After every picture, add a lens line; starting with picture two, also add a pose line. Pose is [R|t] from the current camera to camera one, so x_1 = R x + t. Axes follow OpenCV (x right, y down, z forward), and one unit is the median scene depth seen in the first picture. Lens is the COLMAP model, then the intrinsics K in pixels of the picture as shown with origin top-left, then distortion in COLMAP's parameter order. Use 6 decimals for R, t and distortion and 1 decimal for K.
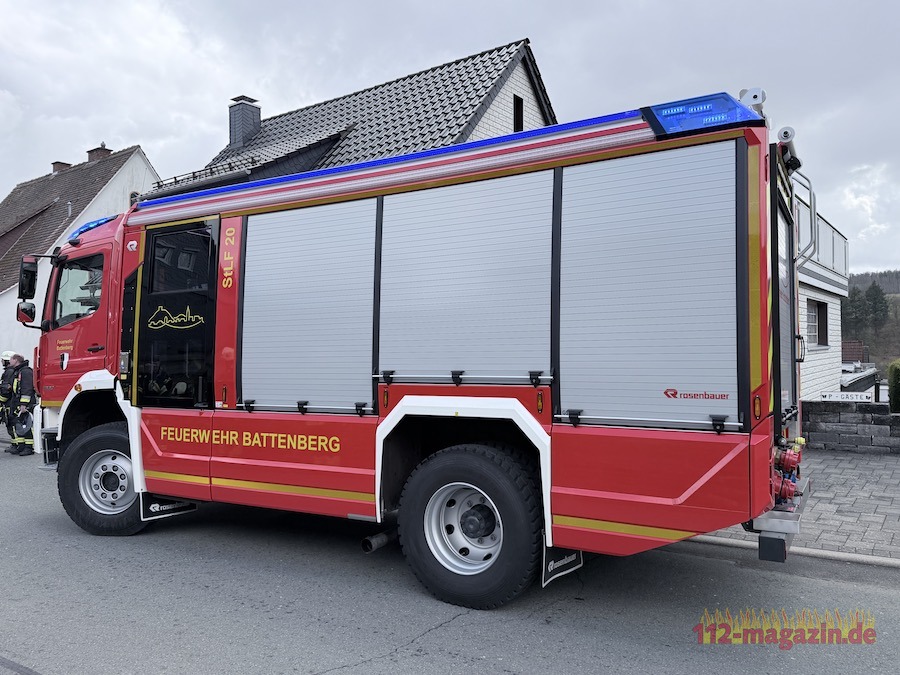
lens RADIAL K [[734.9, 0, 450.1], [0, 734.9, 334.7], [0, 0, 1]] dist [0.024465, 0.006155]
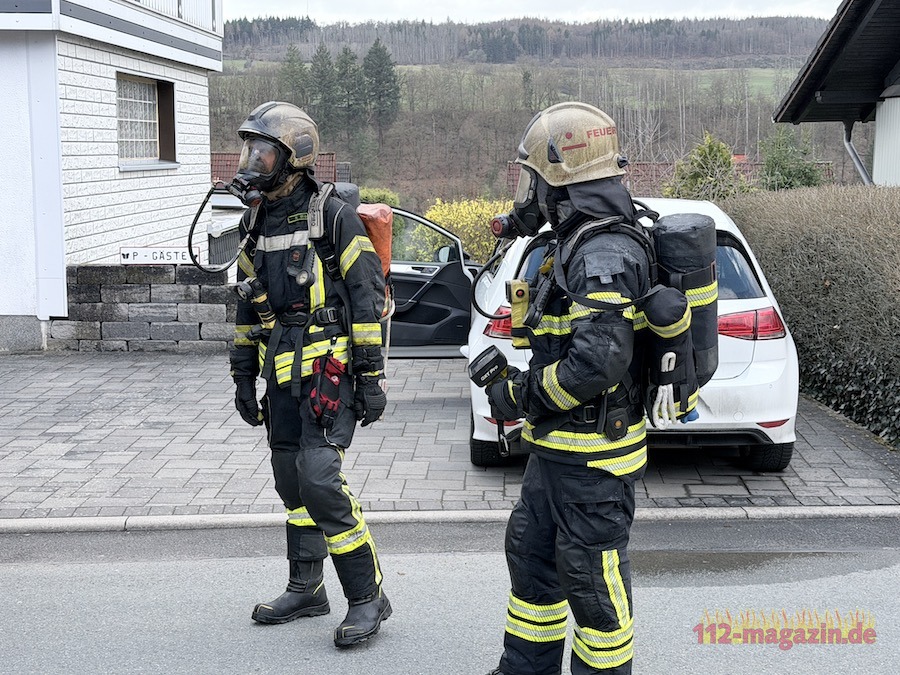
lens RADIAL K [[1564.2, 0, 450.4], [0, 1564.2, 339.4], [0, 0, 1]] dist [0.183471, 0.000000]
pose [[0.848695, -0.049669, 0.526545, 0.077116], [-0.019603, 0.991942, 0.125166, -0.005841], [-0.528519, -0.116550, 0.840883, -0.107324]]
